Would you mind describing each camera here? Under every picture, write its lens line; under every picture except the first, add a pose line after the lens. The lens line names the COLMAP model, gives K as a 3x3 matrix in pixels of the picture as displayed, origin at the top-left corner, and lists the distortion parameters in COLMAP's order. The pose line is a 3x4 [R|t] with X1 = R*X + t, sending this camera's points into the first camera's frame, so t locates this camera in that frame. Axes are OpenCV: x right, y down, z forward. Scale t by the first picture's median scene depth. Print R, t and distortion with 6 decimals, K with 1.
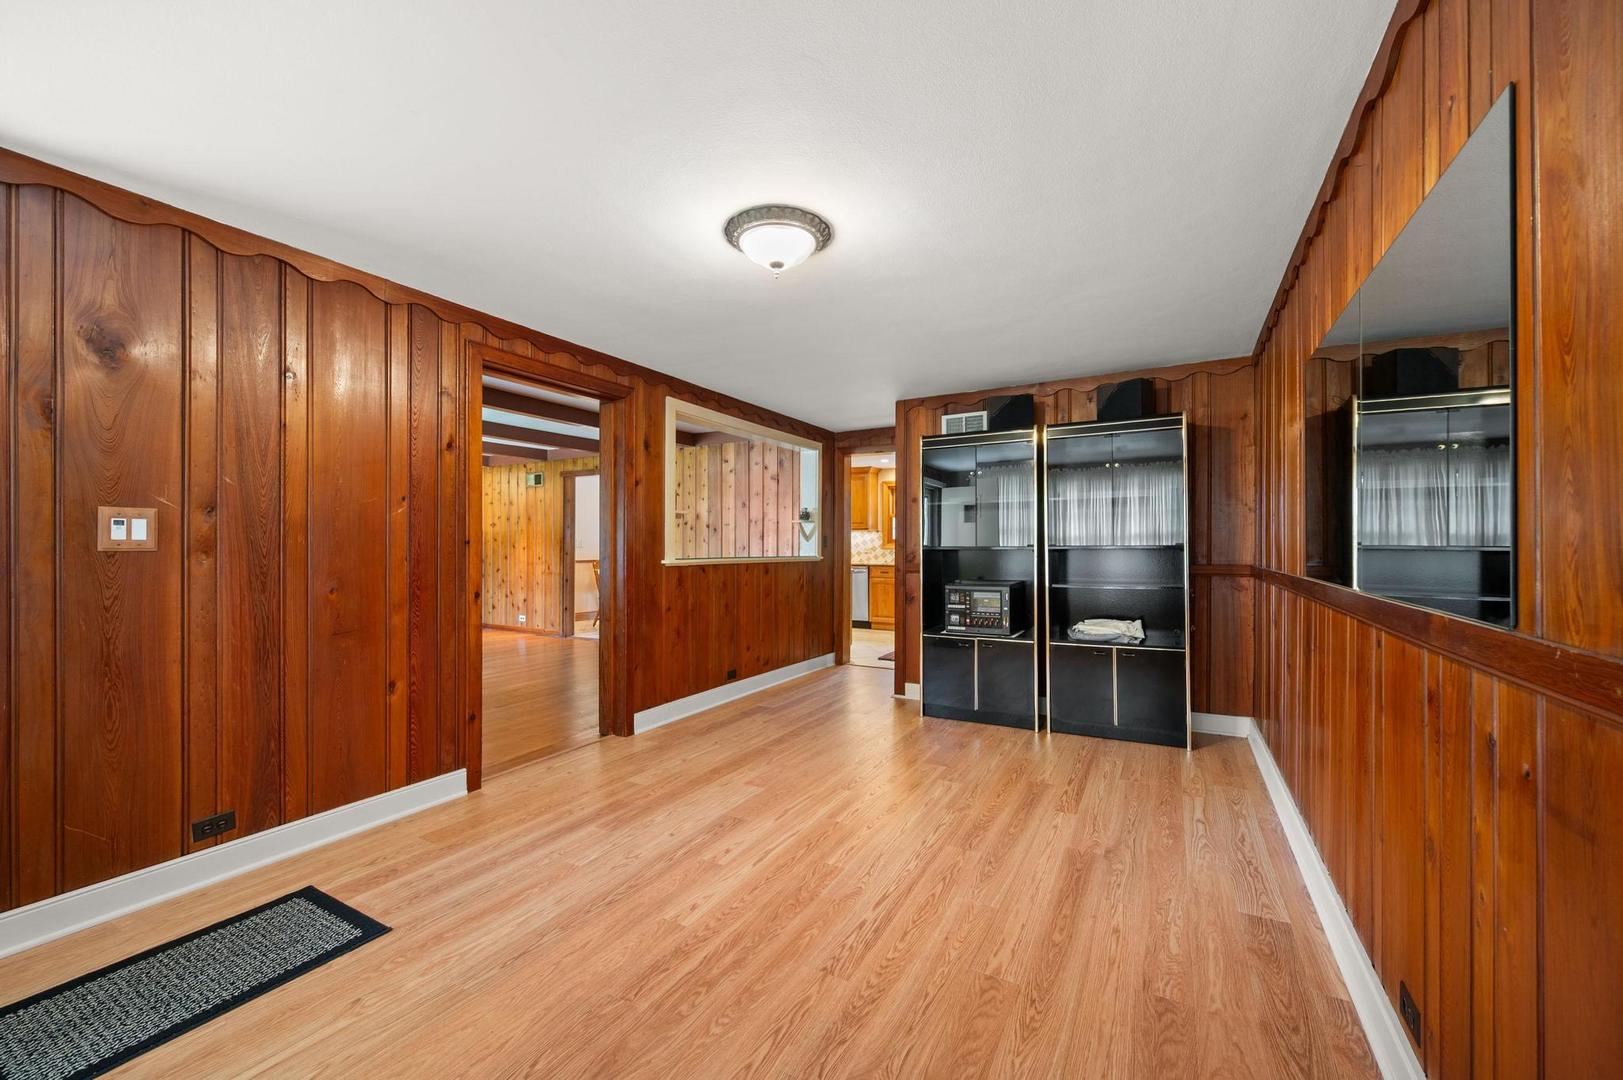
lens RADIAL K [[644.8, 0, 814.7], [0, 644.8, 538.0], [0, 0, 1]] dist [-0.000027, -0.000385]
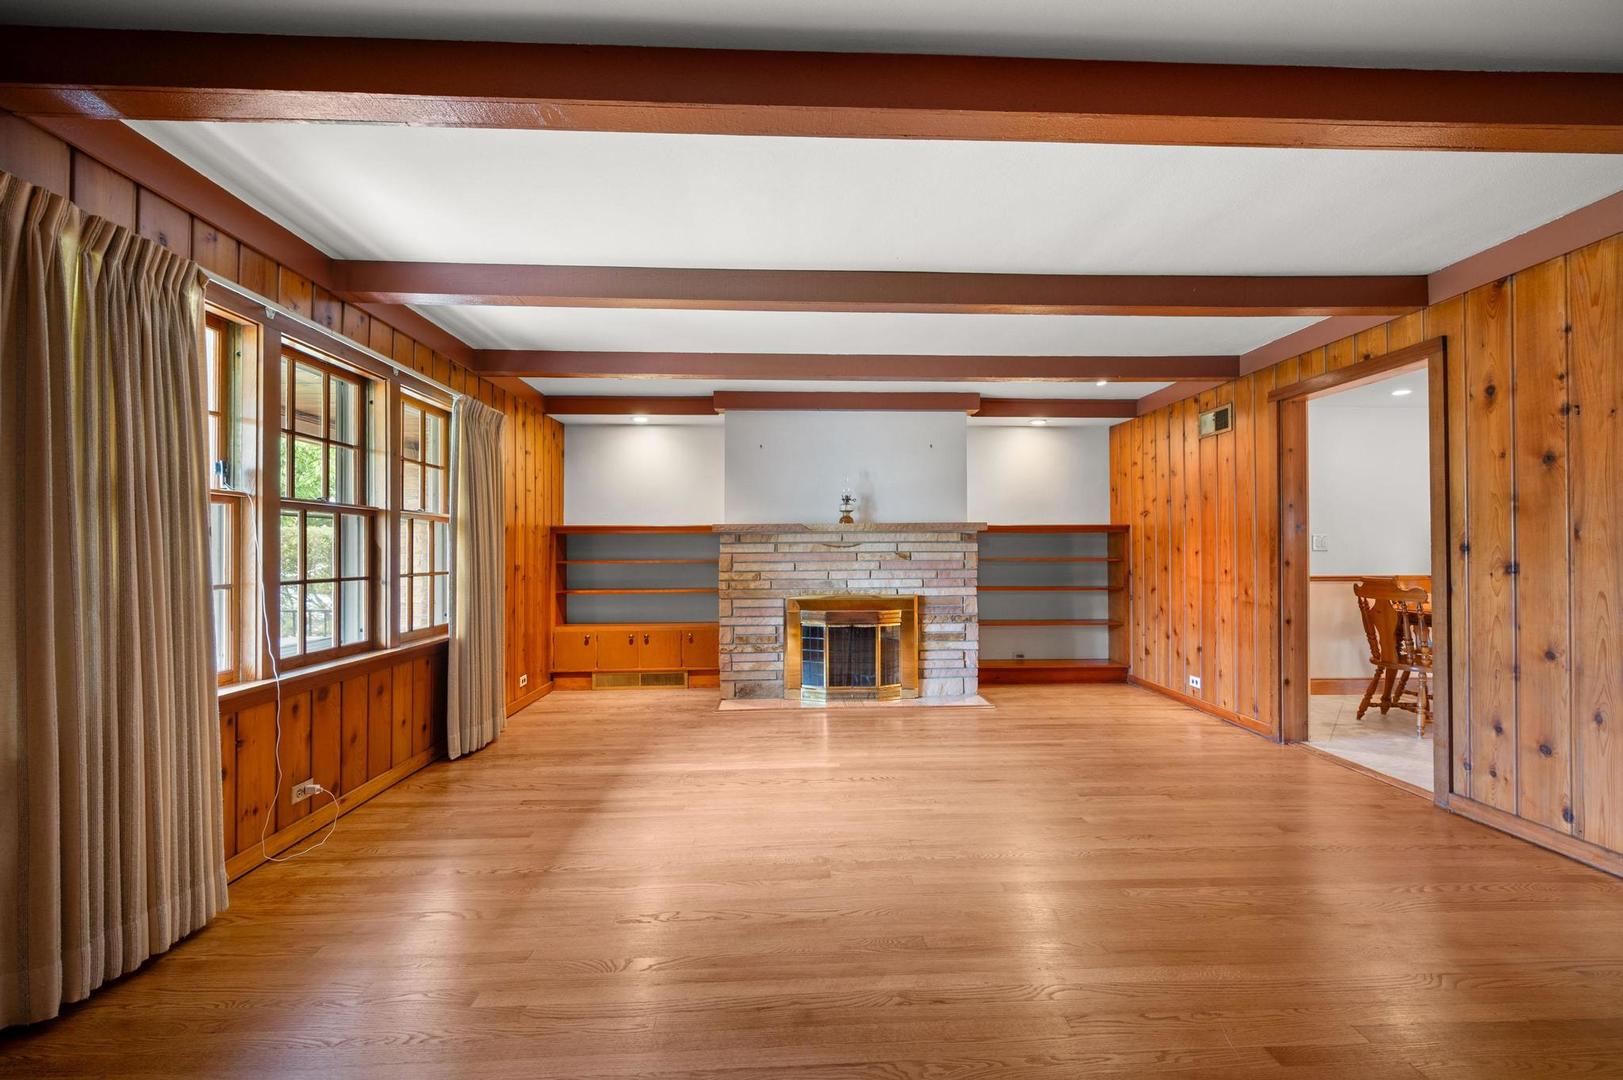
lens RADIAL K [[644.8, 0, 804.0], [0, 644.8, 544.5], [0, 0, 1]] dist [-0.000027, -0.000385]
pose [[0.518455, -0.007641, -0.855071, -0.226899], [0.012504, 0.999921, -0.001353, 0.007724], [0.855014, -0.009990, 0.518509, 0.625180]]
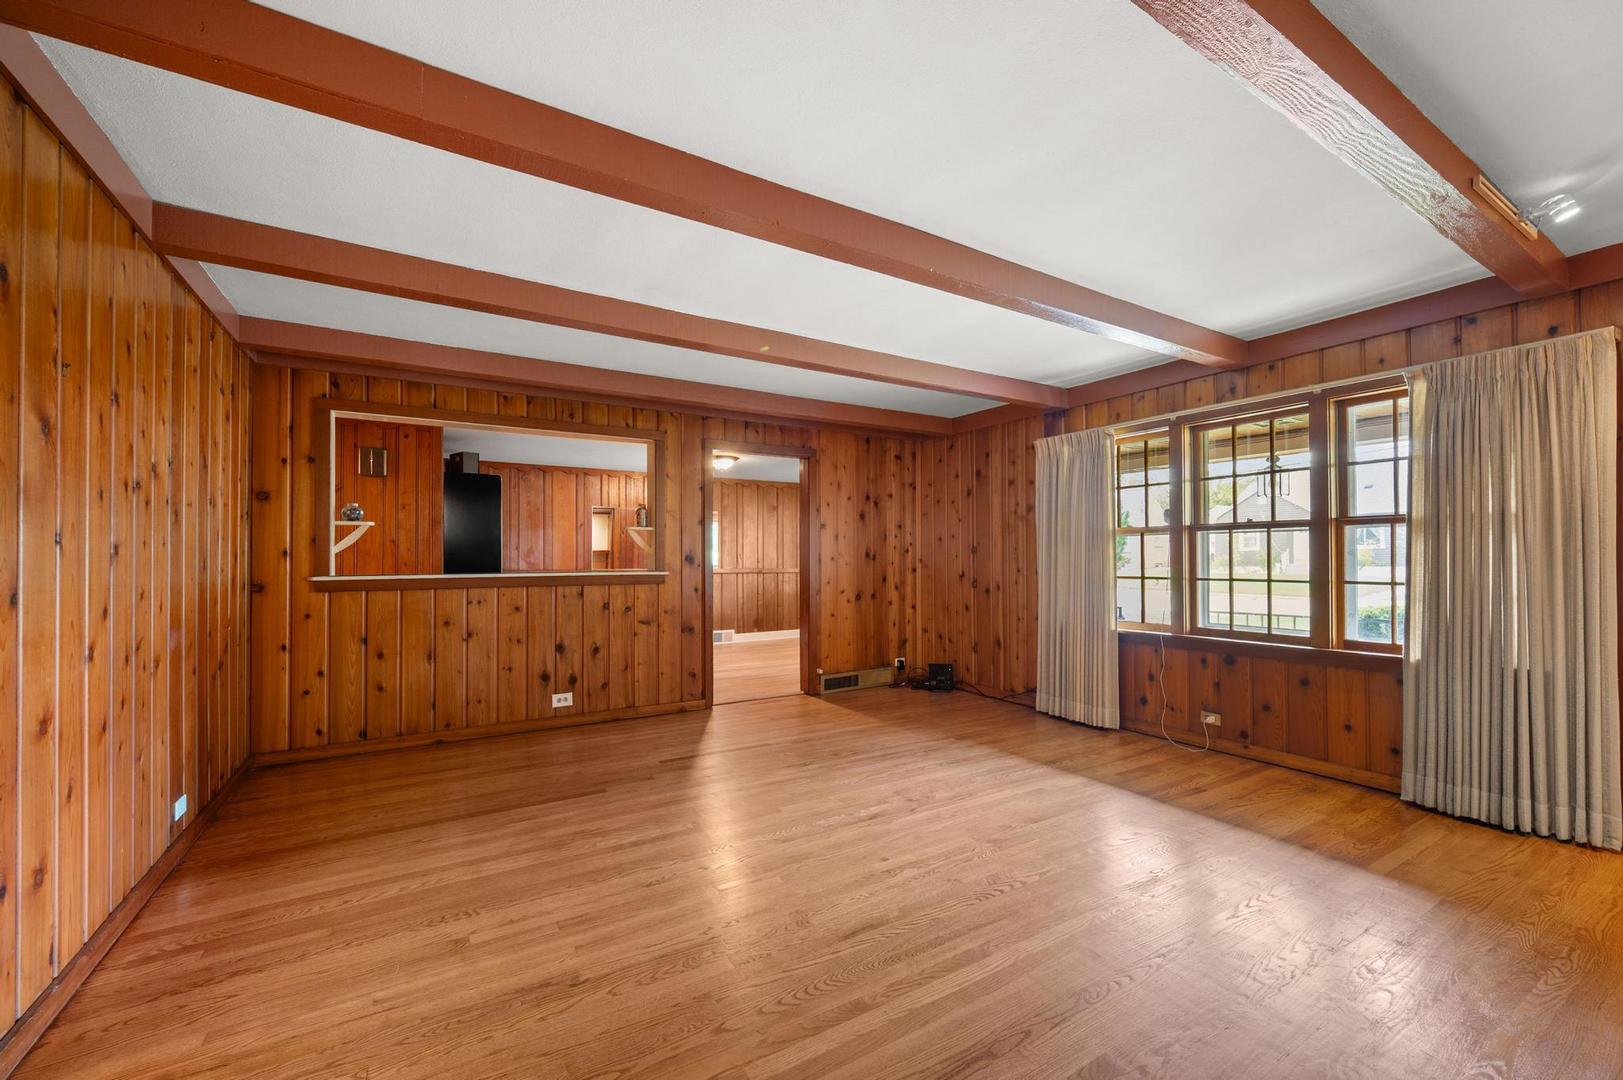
lens RADIAL K [[644.8, 0, 812.6], [0, 644.8, 554.3], [0, 0, 1]] dist [-0.000027, -0.000385]
pose [[-0.870180, 0.007802, 0.492671, -0.743287], [-0.002491, 0.999792, -0.020232, 0.018068], [-0.492727, -0.018833, -0.869980, 1.319980]]
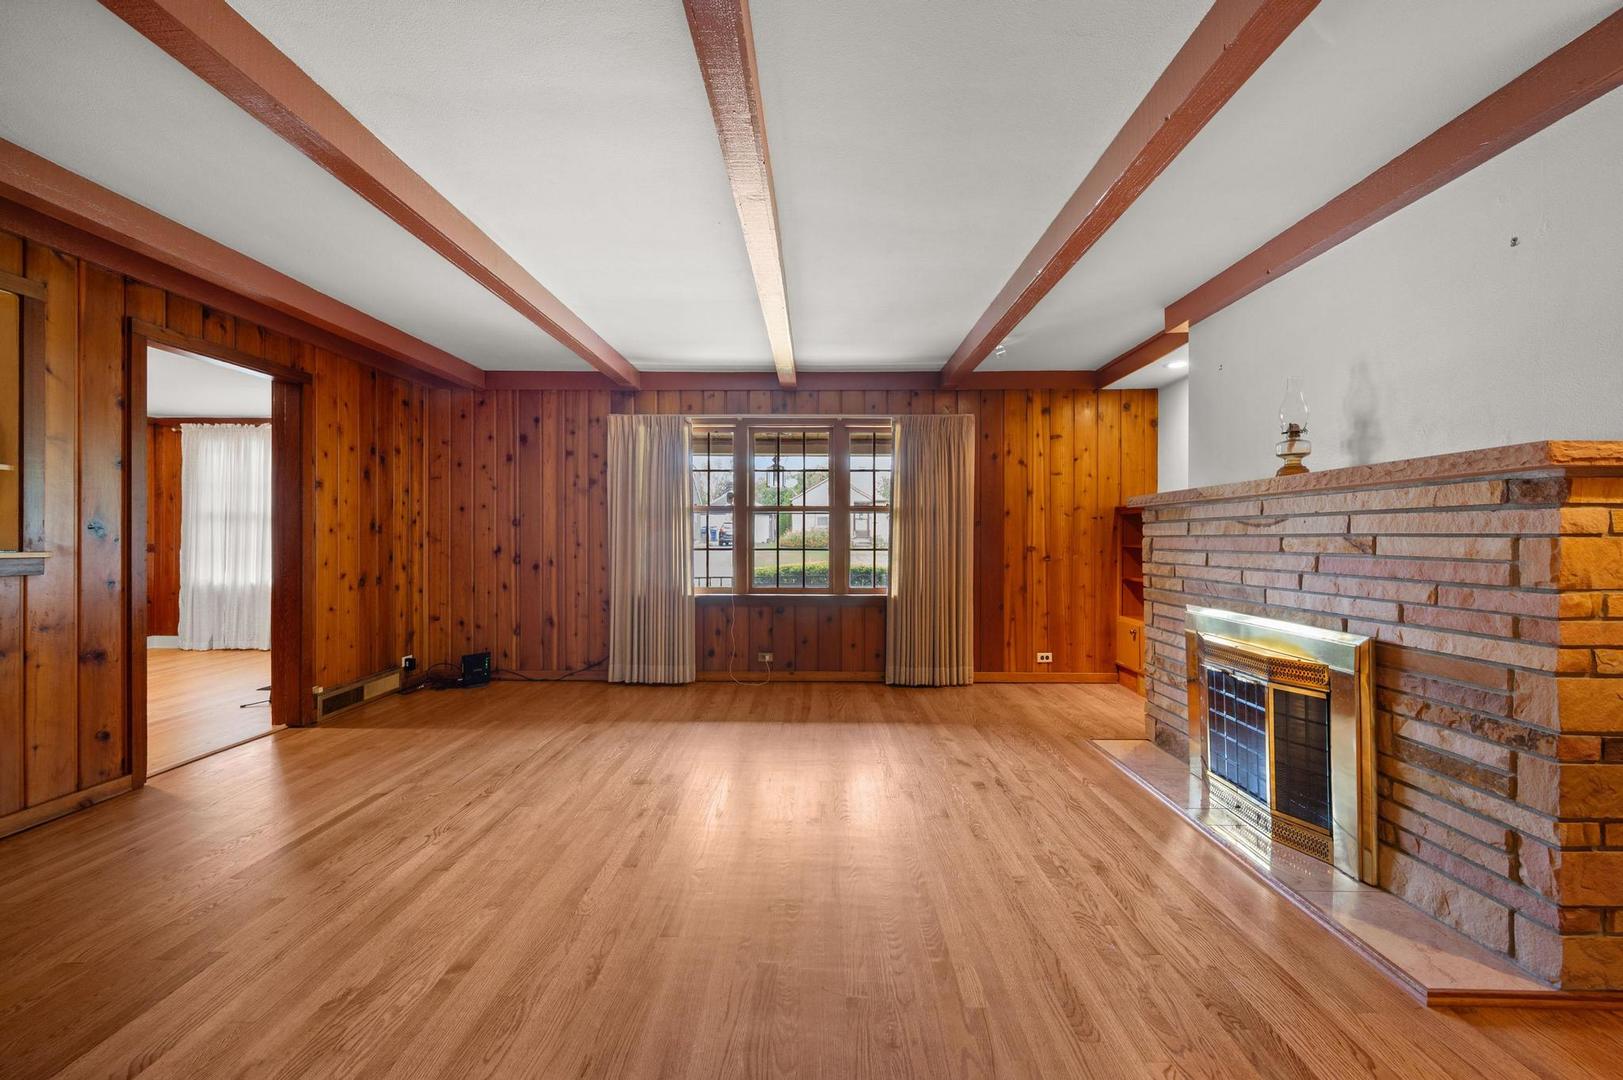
lens RADIAL K [[644.8, 0, 810.7], [0, 644.8, 536.7], [0, 0, 1]] dist [-0.000027, -0.000385]
pose [[-0.880251, 0.000662, -0.474508, -0.427881], [0.005013, 0.999956, -0.007906, 0.019652], [0.474482, -0.009338, -0.880216, 1.319478]]
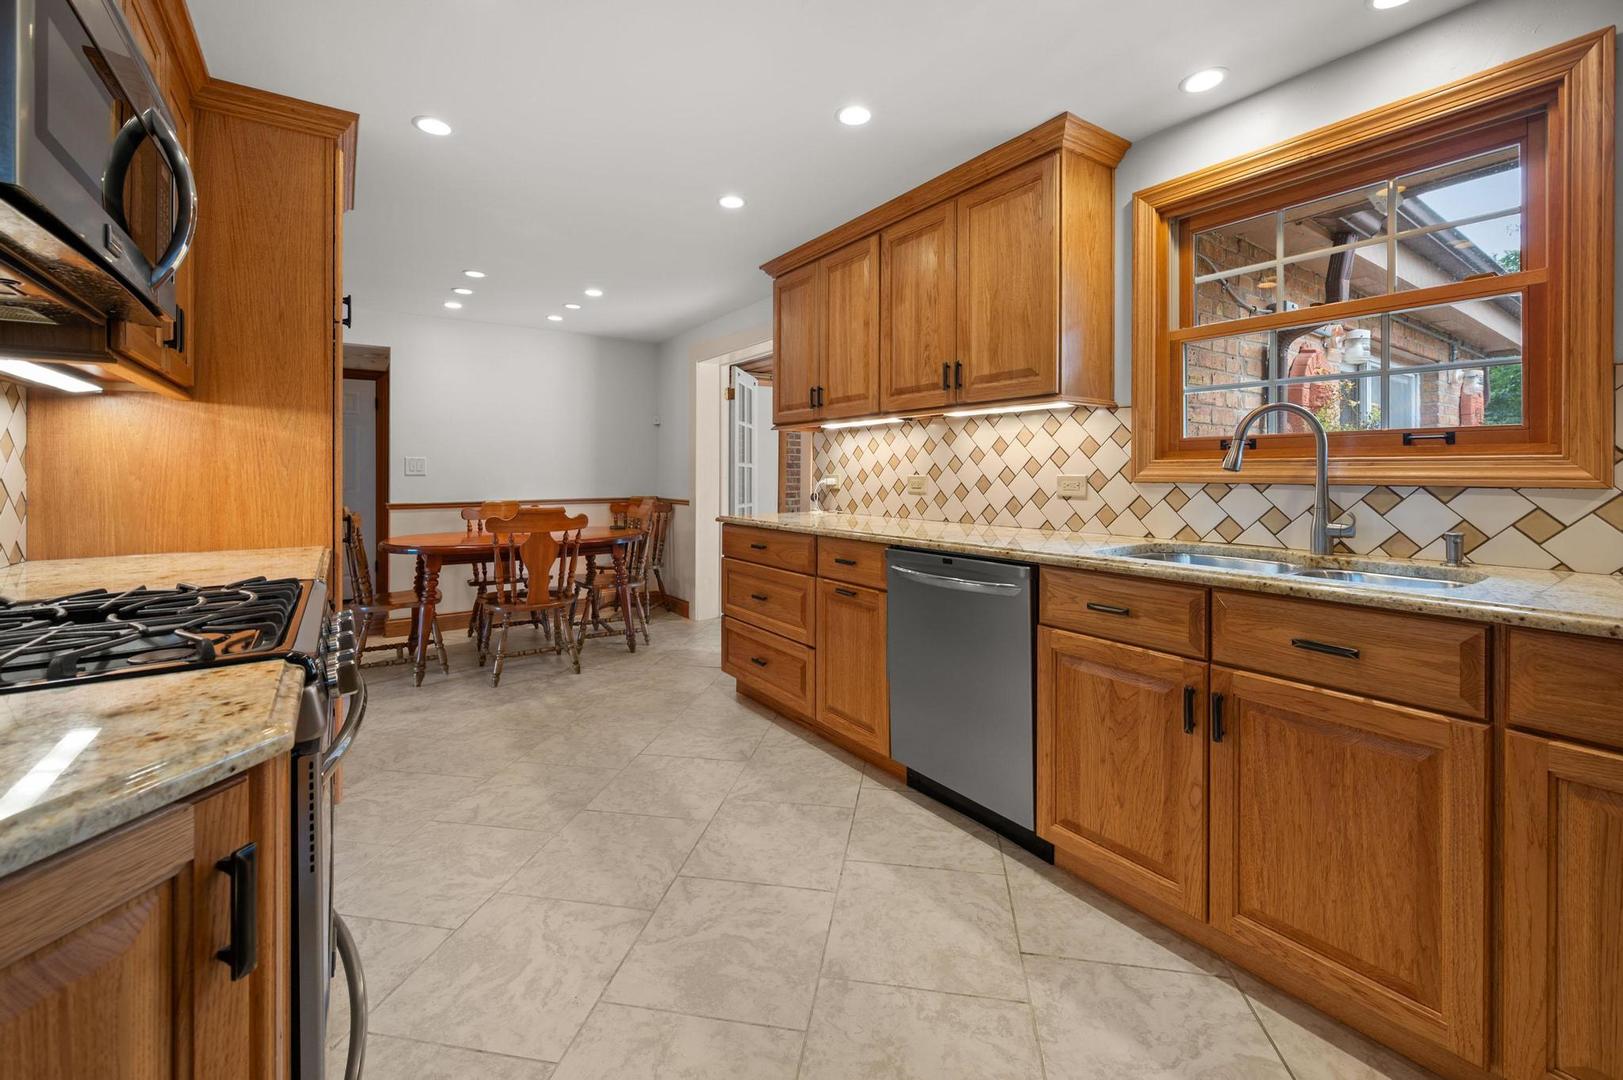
lens RADIAL K [[644.8, 0, 808.6], [0, 644.8, 475.6], [0, 0, 1]] dist [-0.000027, -0.000385]
pose [[0.904149, 0.000404, -0.427216, 0.150987], [0.005115, 0.999918, 0.011771, 0.017494], [0.427186, -0.012827, 0.904073, 1.131459]]
